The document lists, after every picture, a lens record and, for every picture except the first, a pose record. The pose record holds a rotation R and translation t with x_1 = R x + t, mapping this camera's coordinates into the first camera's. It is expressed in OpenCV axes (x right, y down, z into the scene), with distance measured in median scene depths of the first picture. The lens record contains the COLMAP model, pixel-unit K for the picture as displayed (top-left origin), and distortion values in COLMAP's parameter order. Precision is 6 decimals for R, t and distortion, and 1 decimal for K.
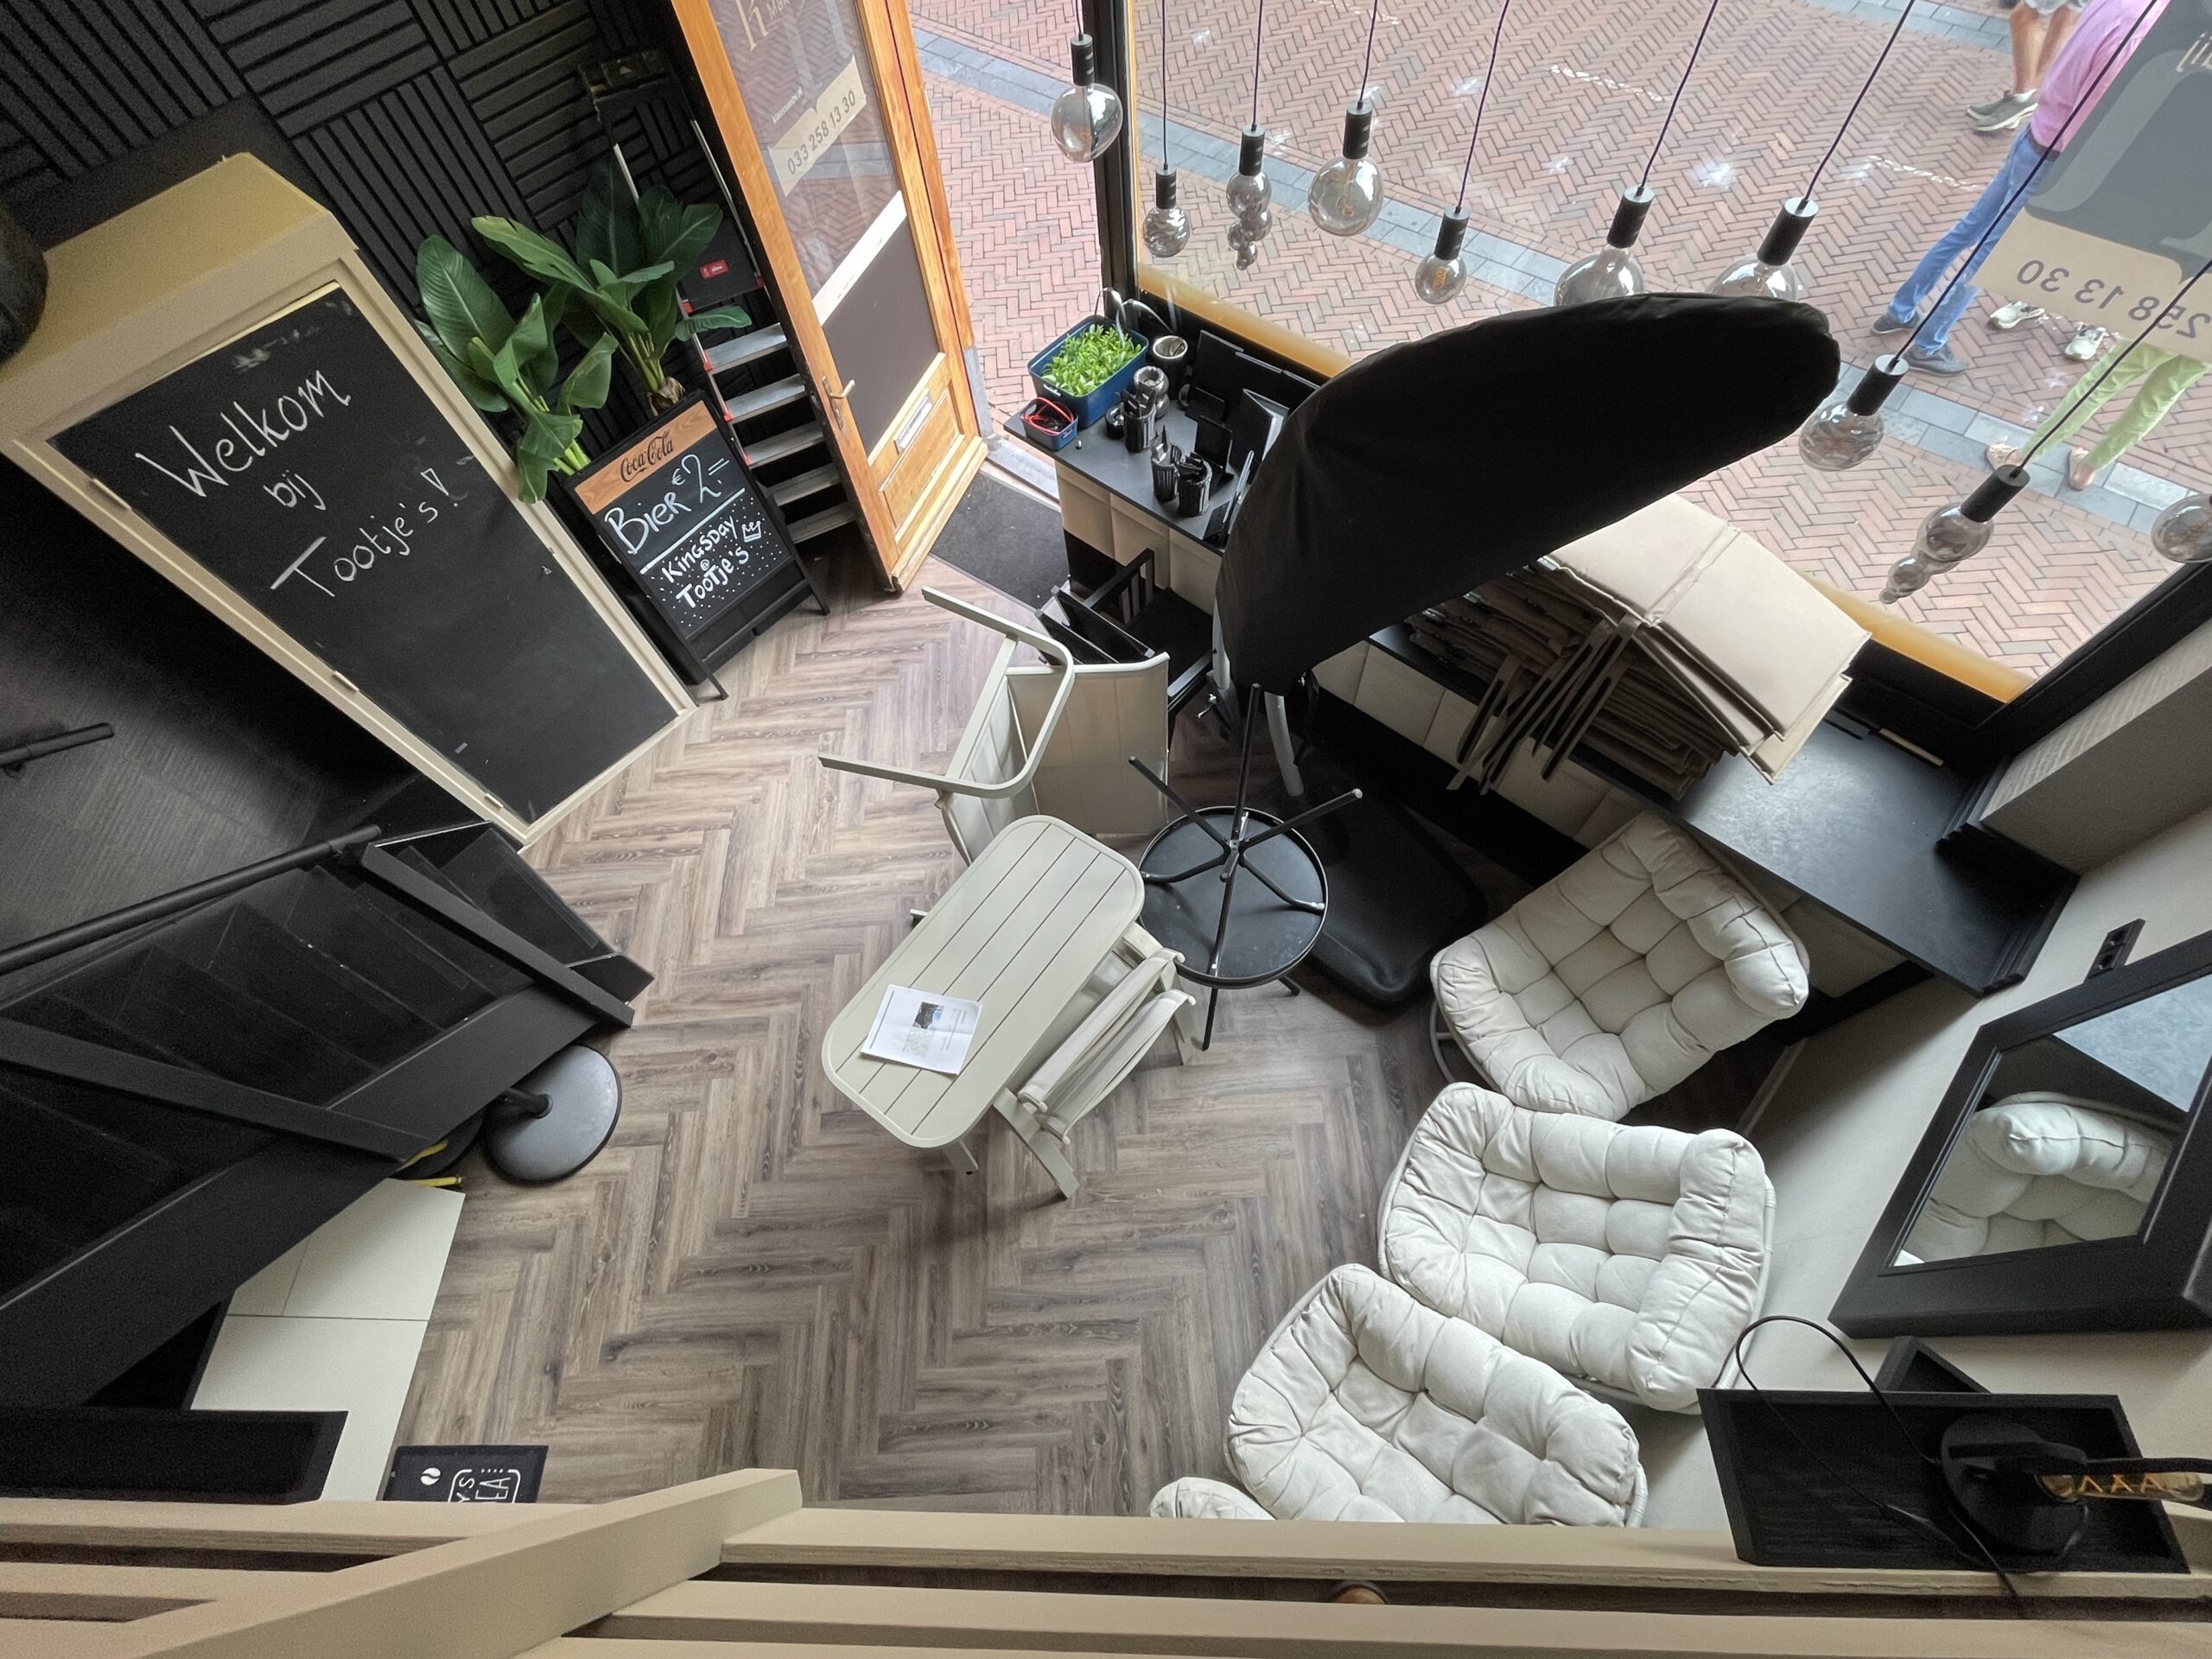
lens RADIAL K [[997.8, 0, 1106.0], [0, 997.8, 829.5], [0, 0, 1]] dist [0.008822, 0.000370]
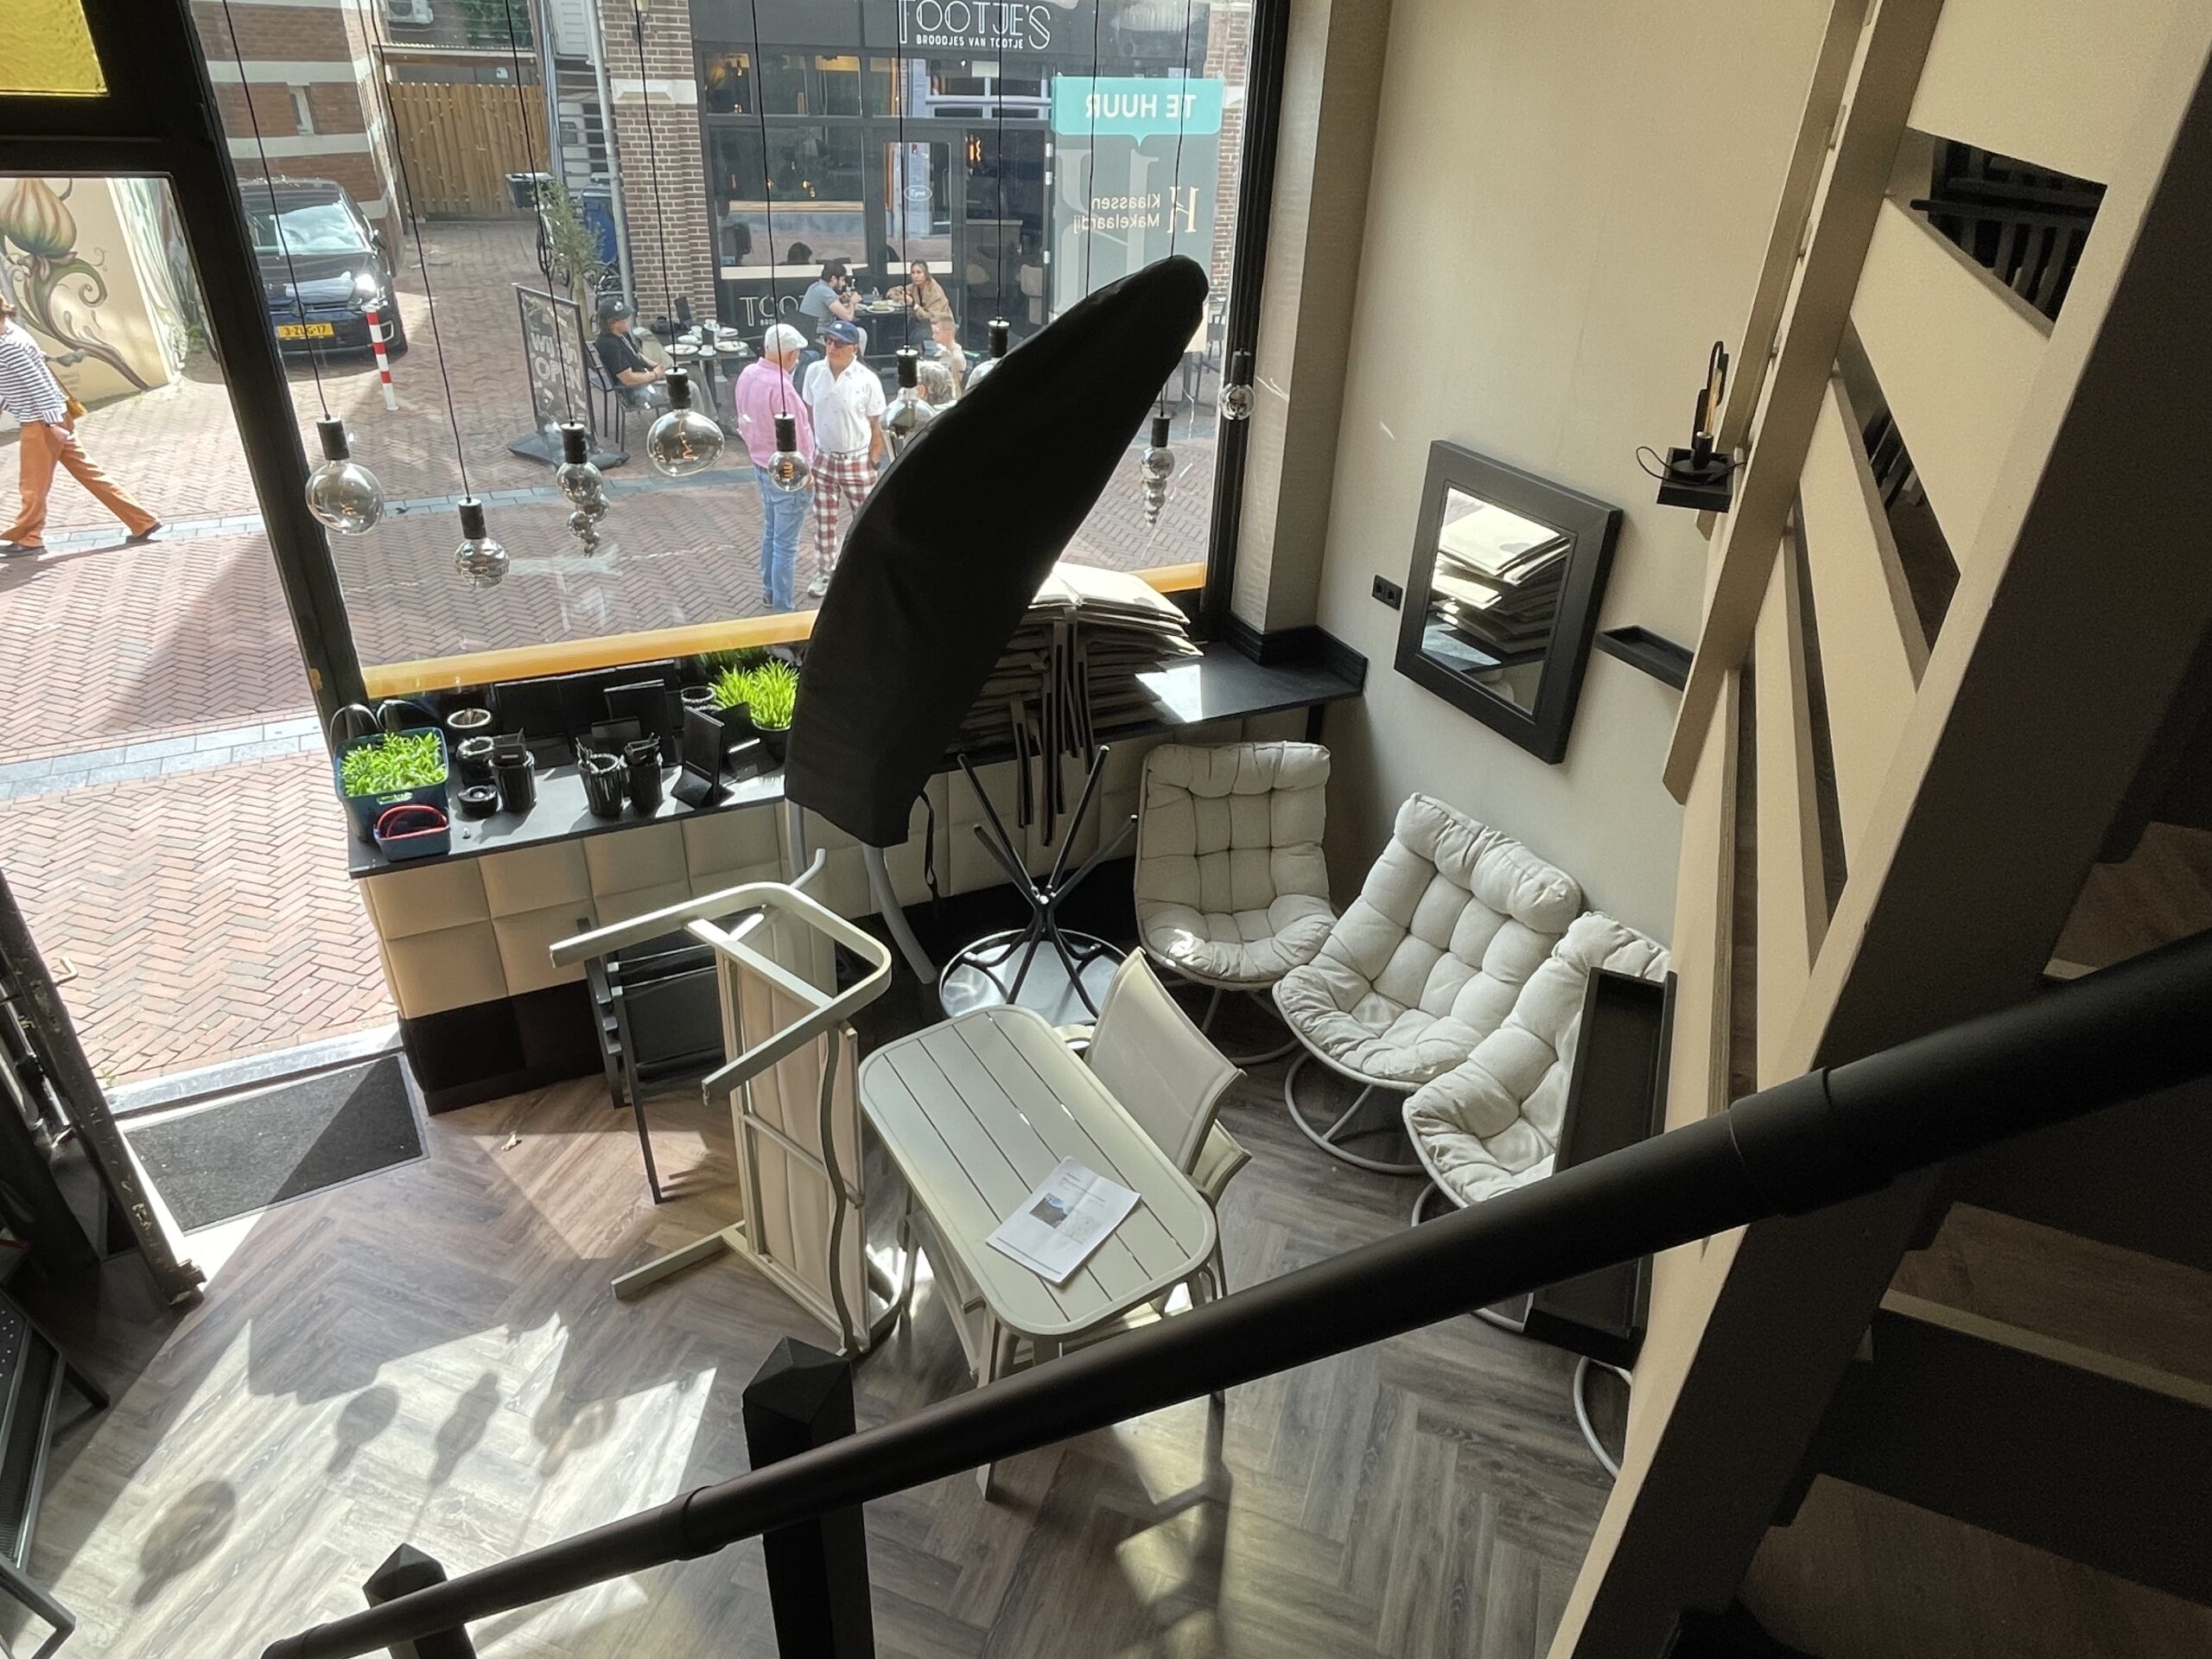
lens RADIAL K [[1332.4, 0, 1088.0], [0, 1332.4, 839.0], [0, 0, 1]] dist [0.003425, 0.000063]
pose [[0.385855, -0.400248, 0.831214, -0.937065], [0.782870, 0.618730, -0.065481, 0.099594], [-0.488088, 0.675999, 0.552083, 0.214583]]
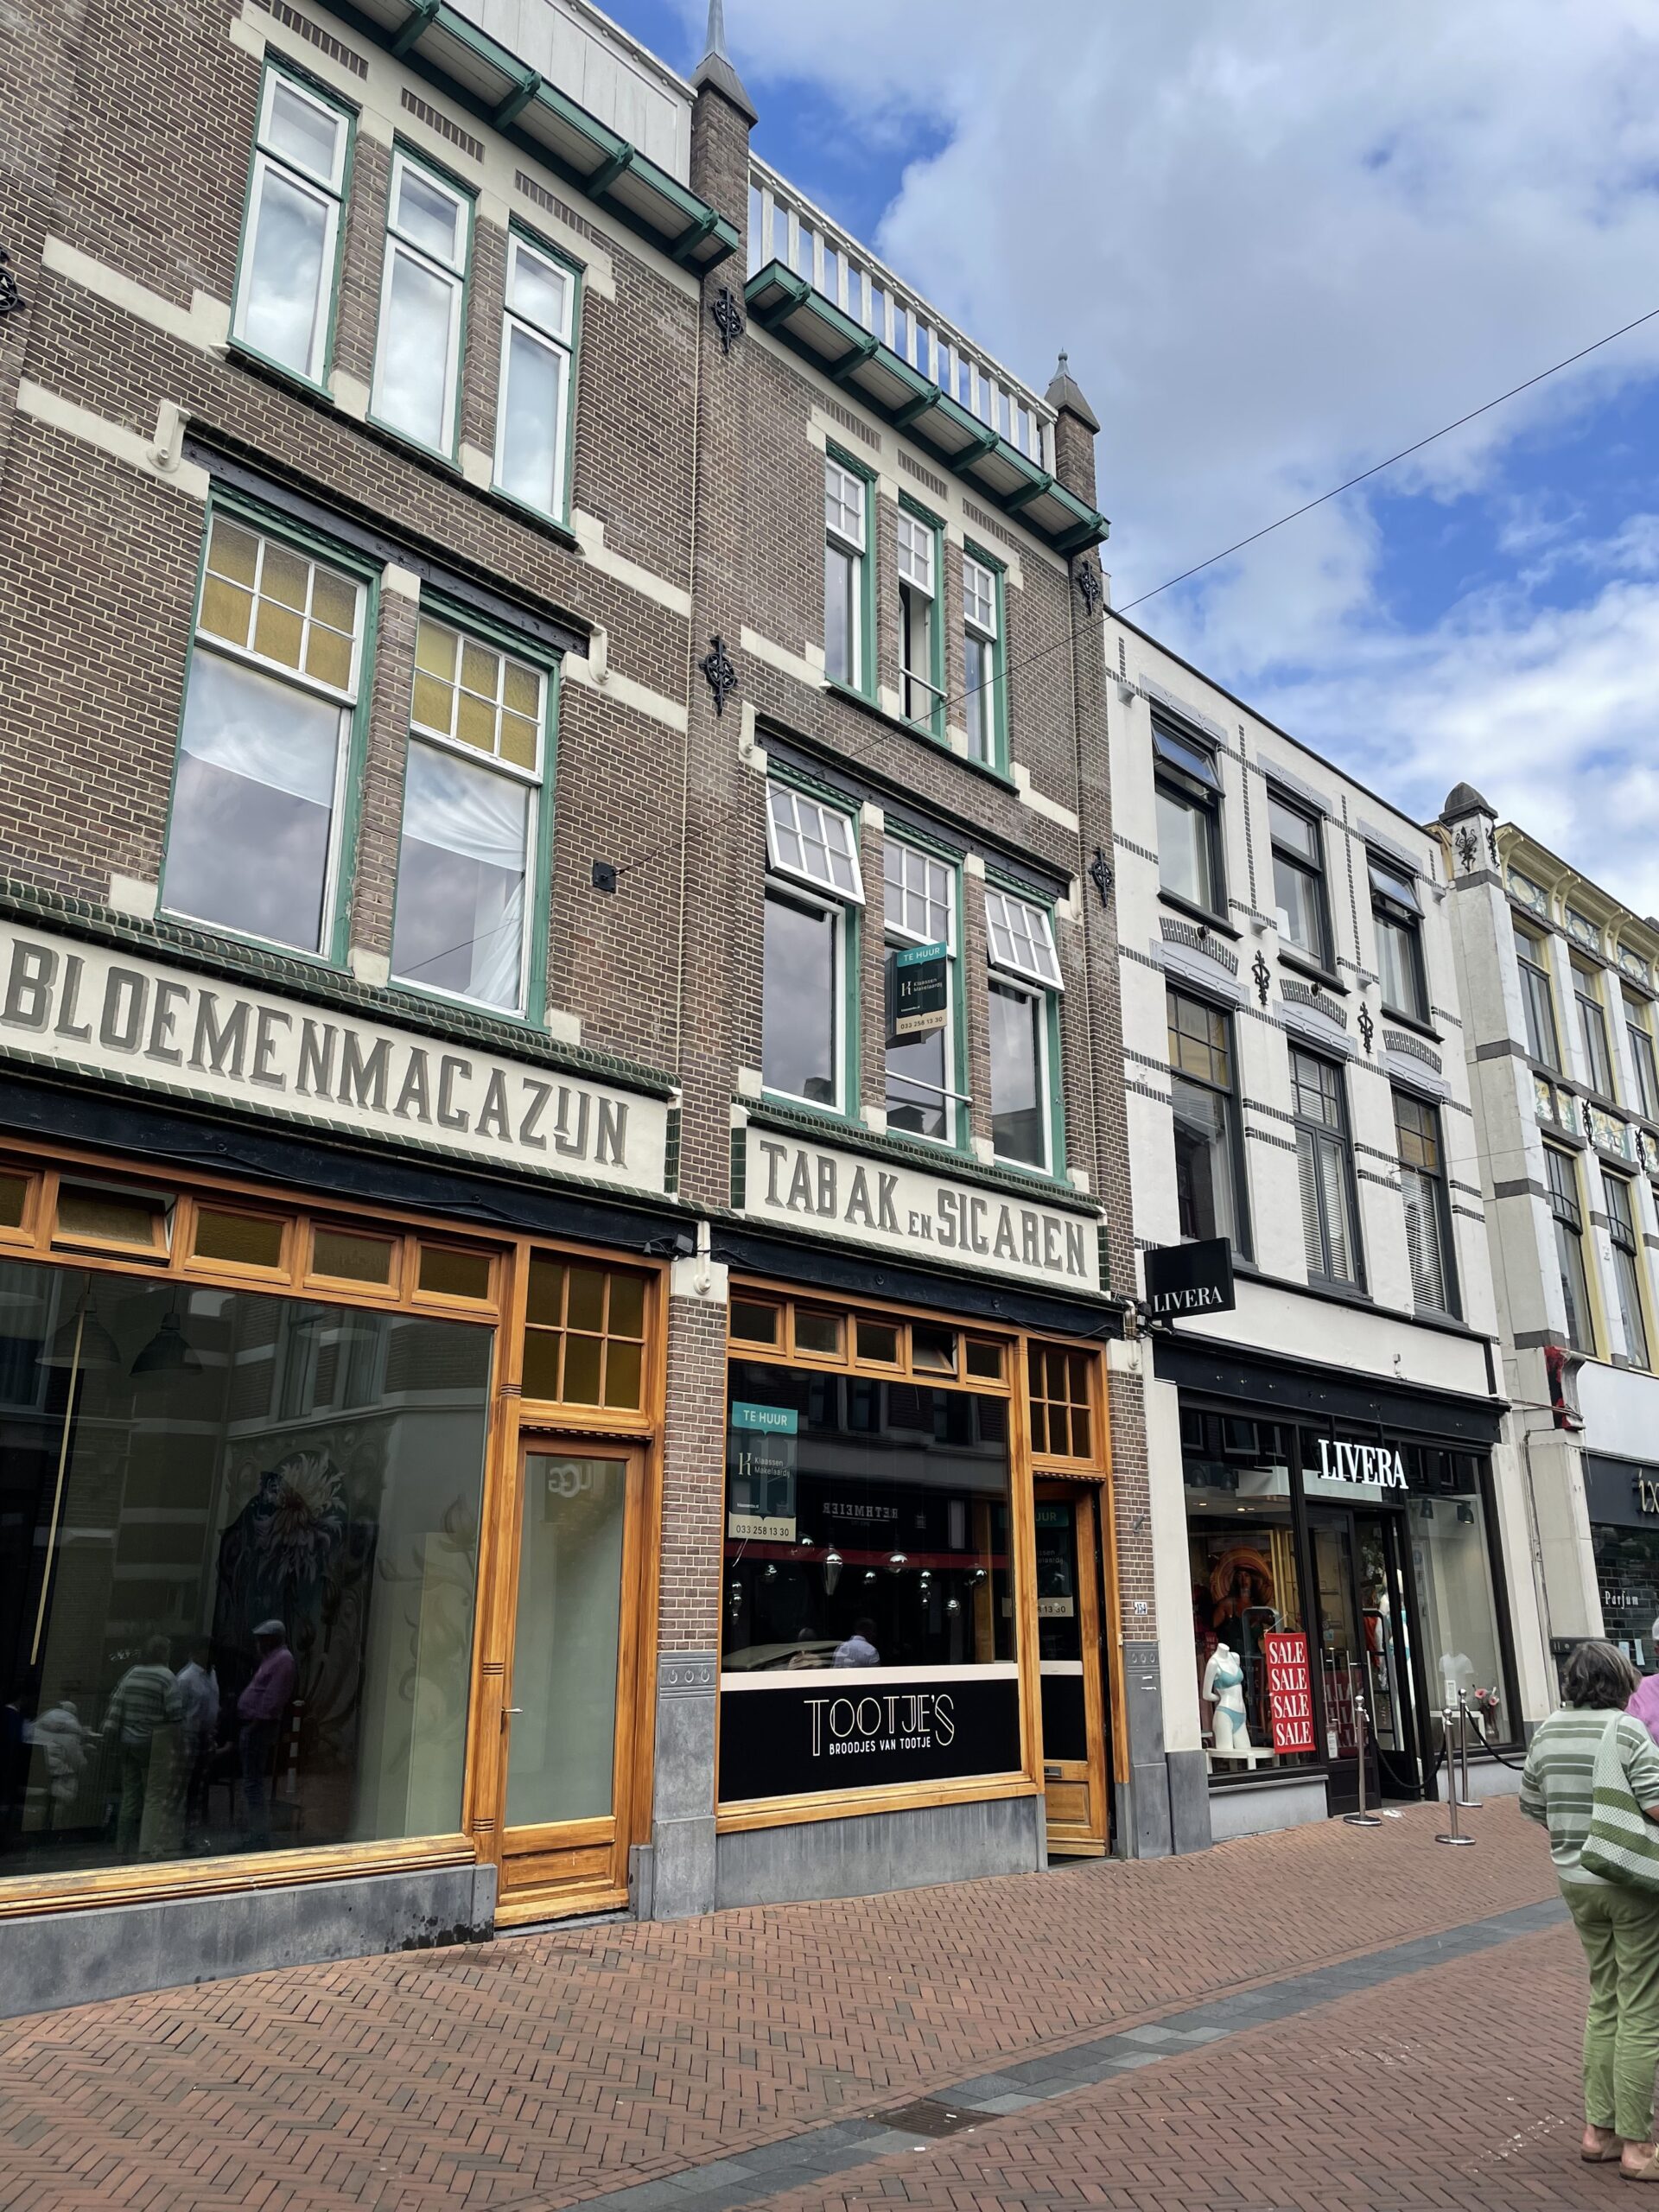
lens RADIAL K [[1668.5, 0, 831.2], [0, 1668.5, 1096.3], [0, 0, 1]] dist [0.100532, -0.144881]
pose [[0.041818, 0.360186, 0.931943, -0.903430], [0.882615, 0.423814, -0.203404, -2.211613], [-0.468233, 0.831052, -0.300182, 1.090797]]
